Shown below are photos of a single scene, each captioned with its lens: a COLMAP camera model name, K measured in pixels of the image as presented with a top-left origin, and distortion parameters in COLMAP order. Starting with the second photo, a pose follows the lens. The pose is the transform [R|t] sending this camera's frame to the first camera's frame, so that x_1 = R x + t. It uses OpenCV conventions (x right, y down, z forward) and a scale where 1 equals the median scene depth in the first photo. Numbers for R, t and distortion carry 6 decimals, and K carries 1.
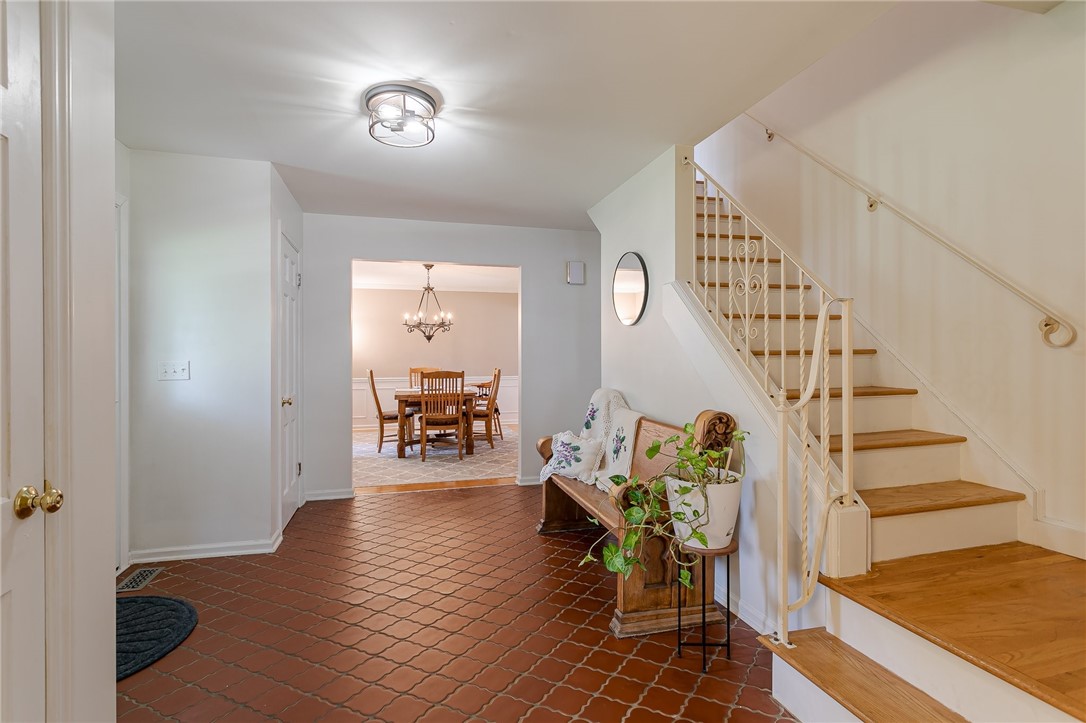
lens RADIAL K [[512.5, 0, 537.8], [0, 512.5, 357.7], [0, 0, 1]] dist [0.001432, 0.001235]
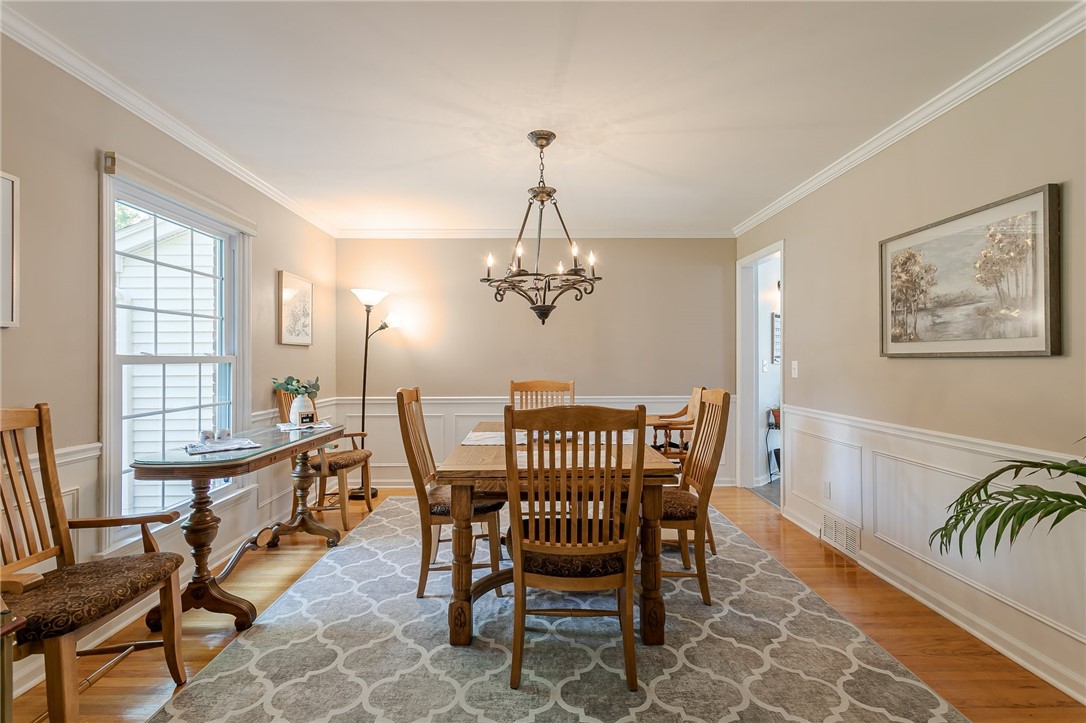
lens RADIAL K [[512.5, 0, 537.8], [0, 512.5, 357.7], [0, 0, 1]] dist [0.001432, 0.001235]
pose [[0.965648, -0.000709, -0.259854, -0.111446], [-0.000052, 0.999996, -0.002923, -0.001271], [0.259855, 0.002836, 0.965643, 0.611500]]
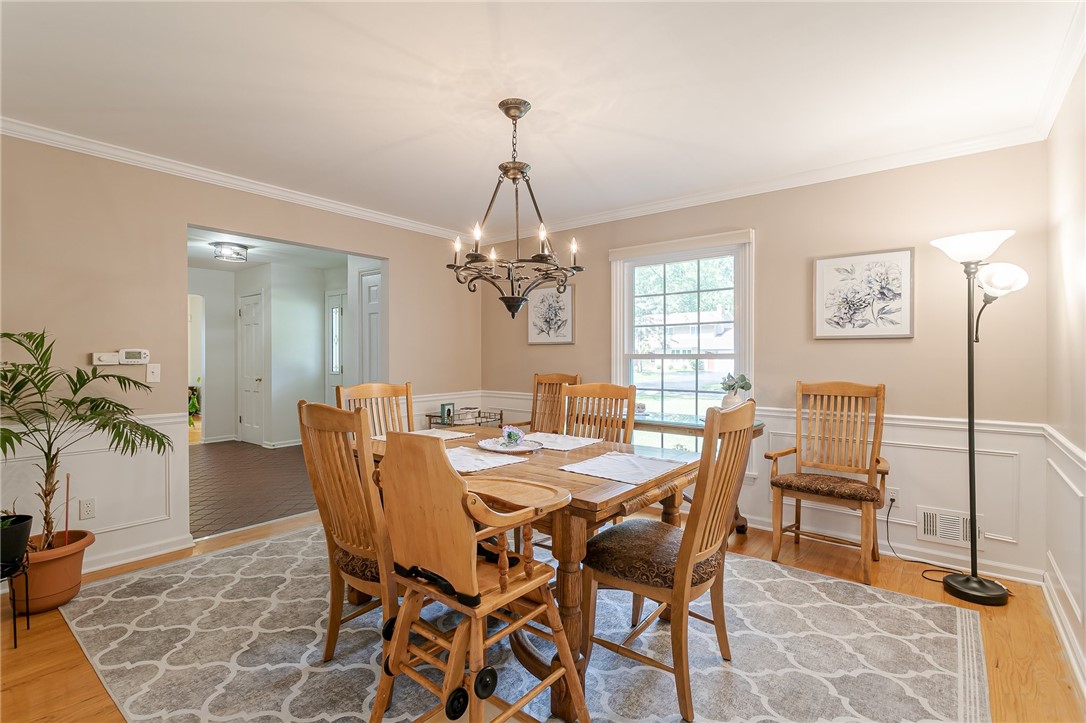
lens RADIAL K [[512.5, 0, 537.8], [0, 512.5, 357.7], [0, 0, 1]] dist [0.001432, 0.001235]
pose [[-0.813413, 0.005861, -0.581658, -0.015319], [0.005154, 0.999983, 0.002870, -0.001611], [0.581664, -0.000663, -0.813429, 1.319345]]
